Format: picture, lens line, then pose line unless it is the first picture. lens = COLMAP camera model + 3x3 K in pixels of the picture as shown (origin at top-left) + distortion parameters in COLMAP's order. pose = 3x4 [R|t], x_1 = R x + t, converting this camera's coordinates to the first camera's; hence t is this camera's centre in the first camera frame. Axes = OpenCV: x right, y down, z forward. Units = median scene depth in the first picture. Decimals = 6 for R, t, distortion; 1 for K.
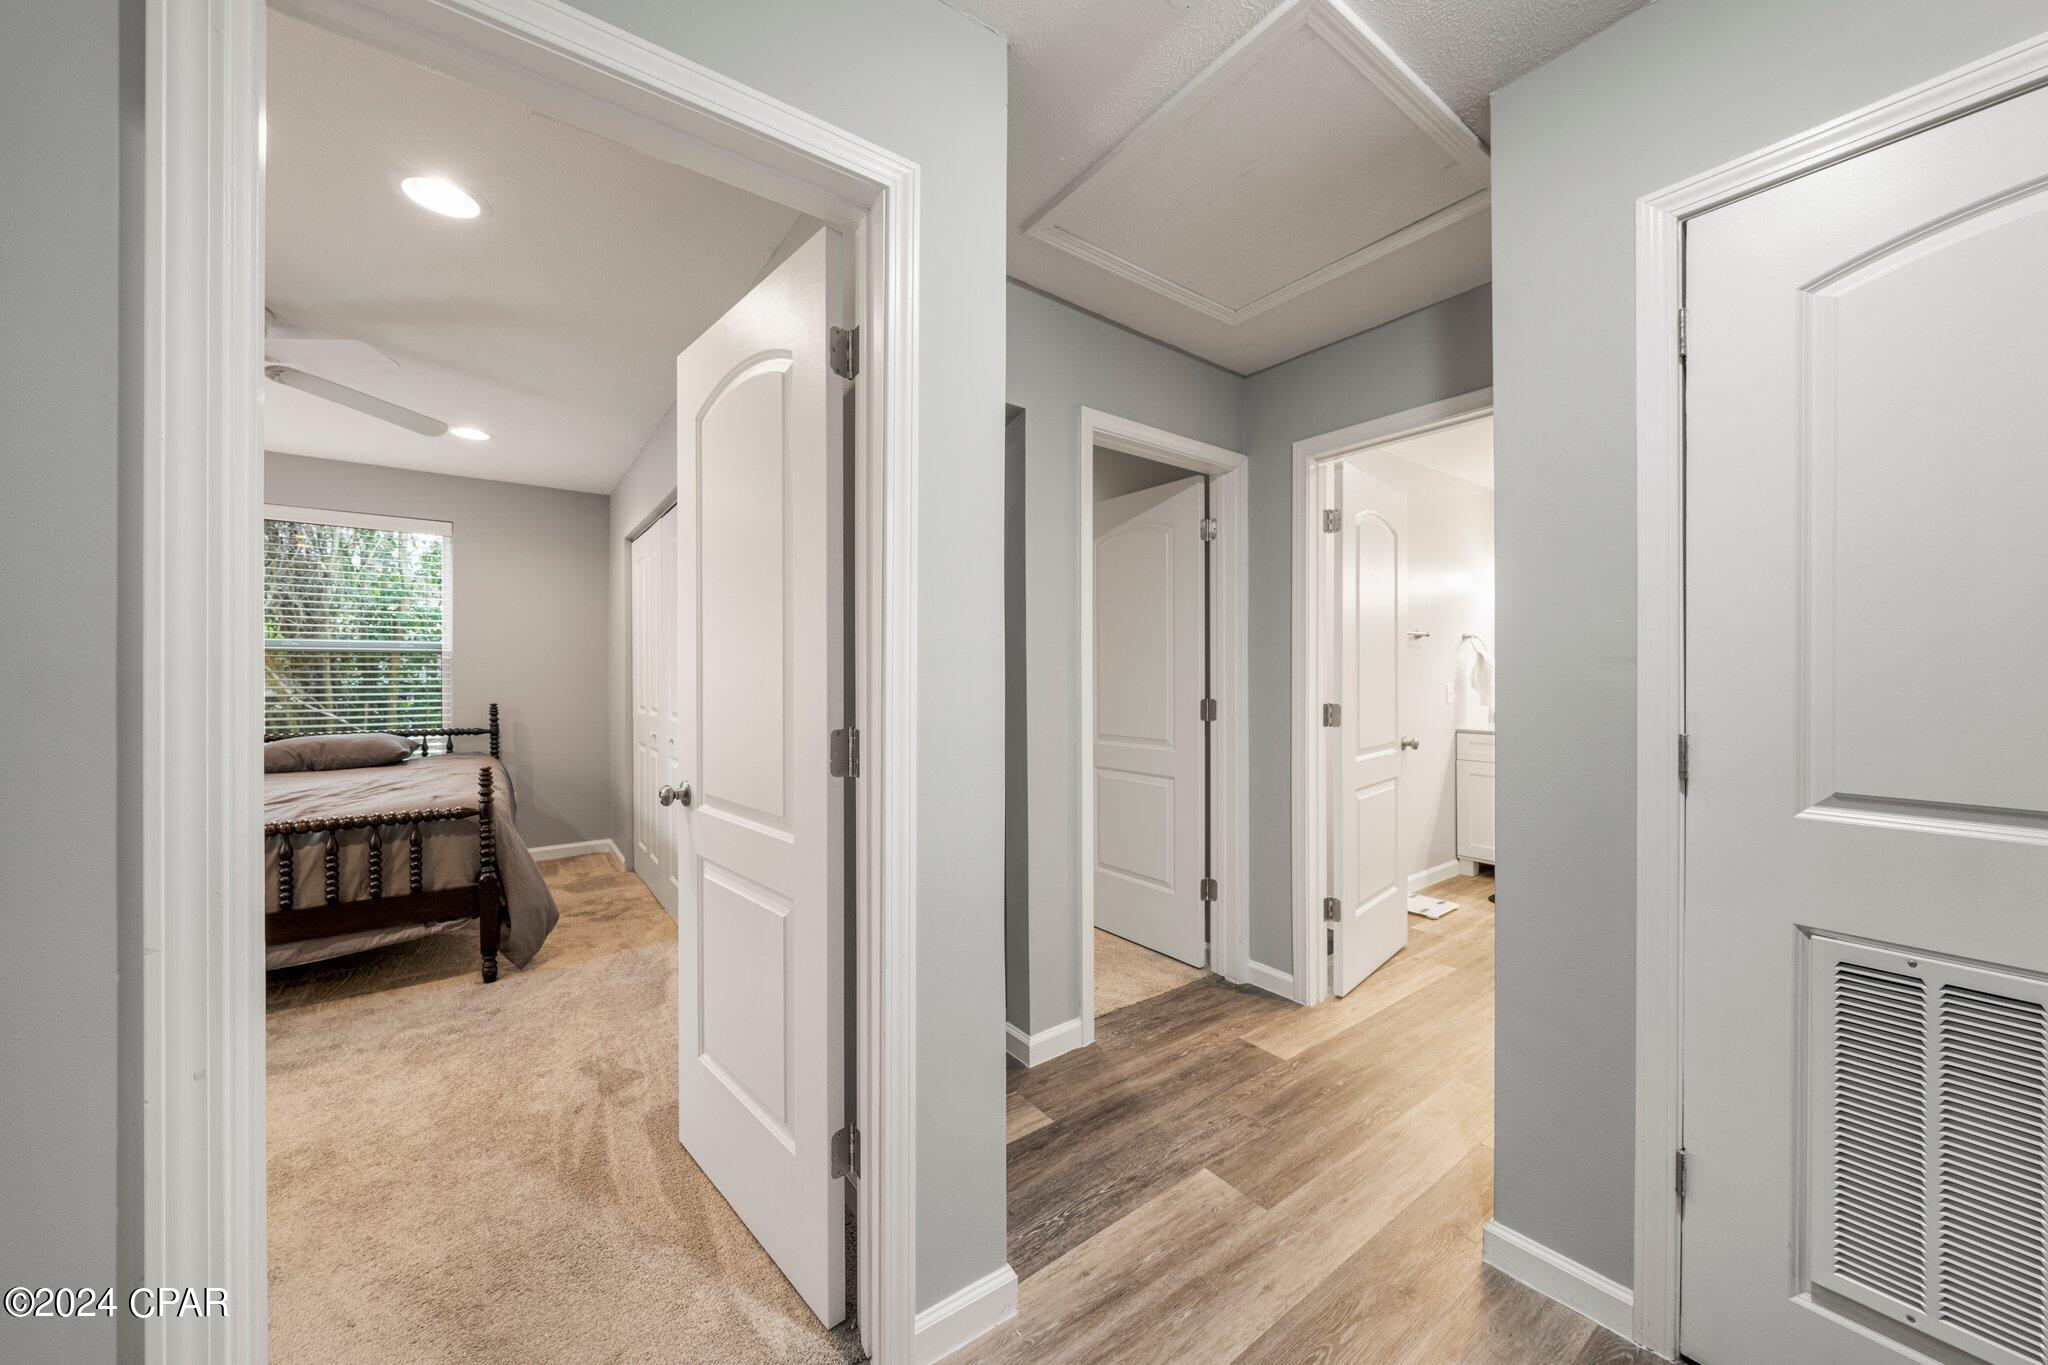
lens RADIAL K [[732.2, 0, 1023.8], [0, 732.2, 672.1], [0, 0, 1]] dist [-0.001055, -0.000062]
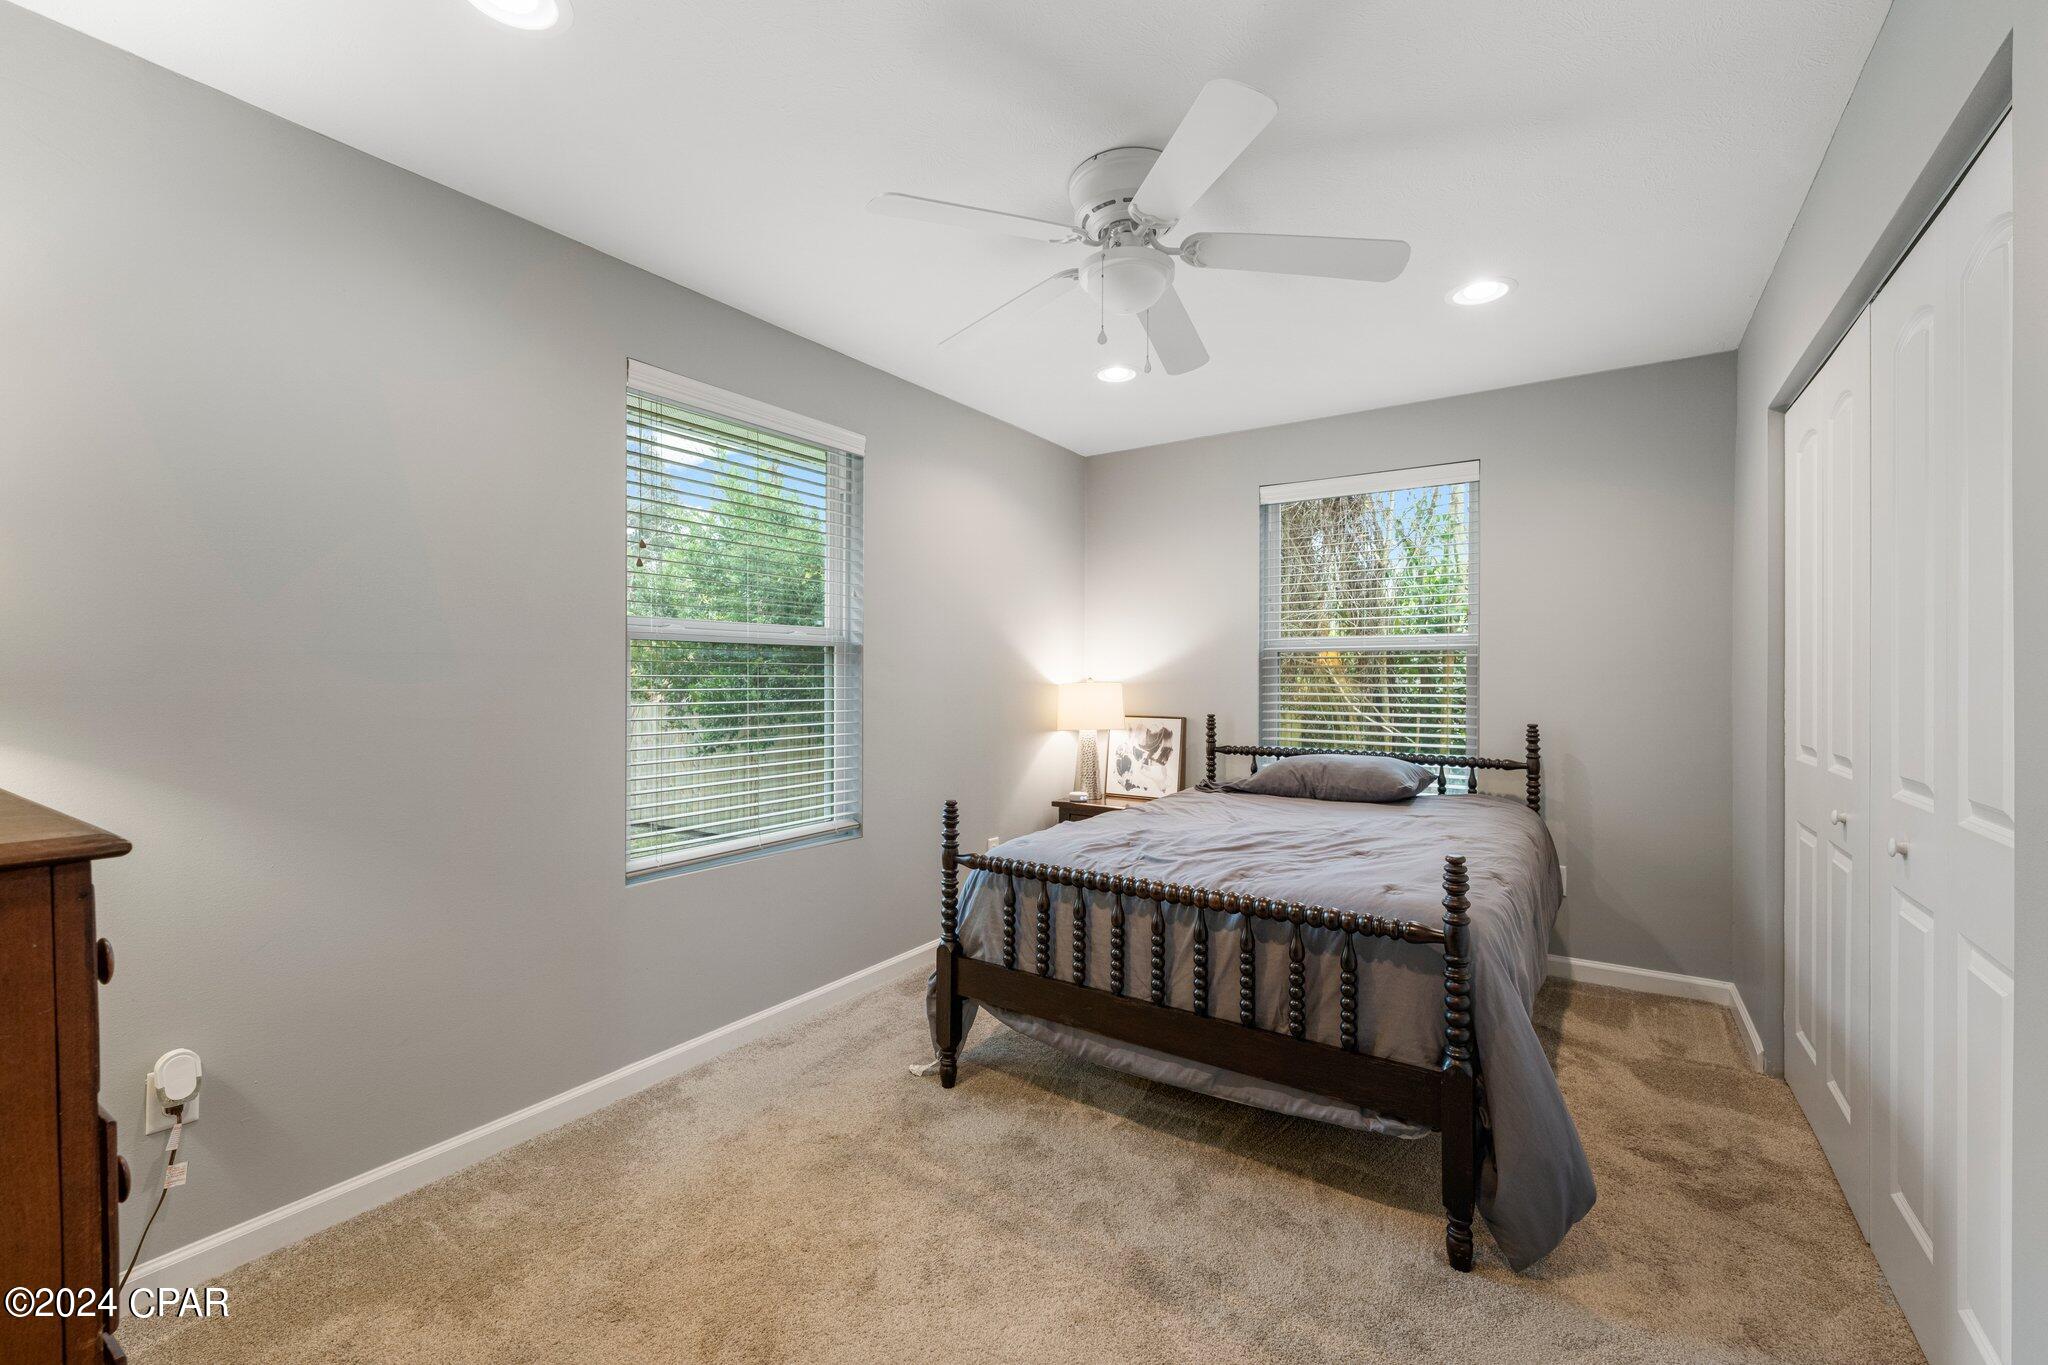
lens RADIAL K [[864.8, 0, 1020.4], [0, 864.8, 677.4], [0, 0, 1]] dist [0.001050, -0.000073]
pose [[0.348851, 0.007067, -0.937151, -0.243552], [-0.003531, 0.999974, 0.006226, -0.002824], [0.937171, 0.001137, 0.348867, 0.456244]]
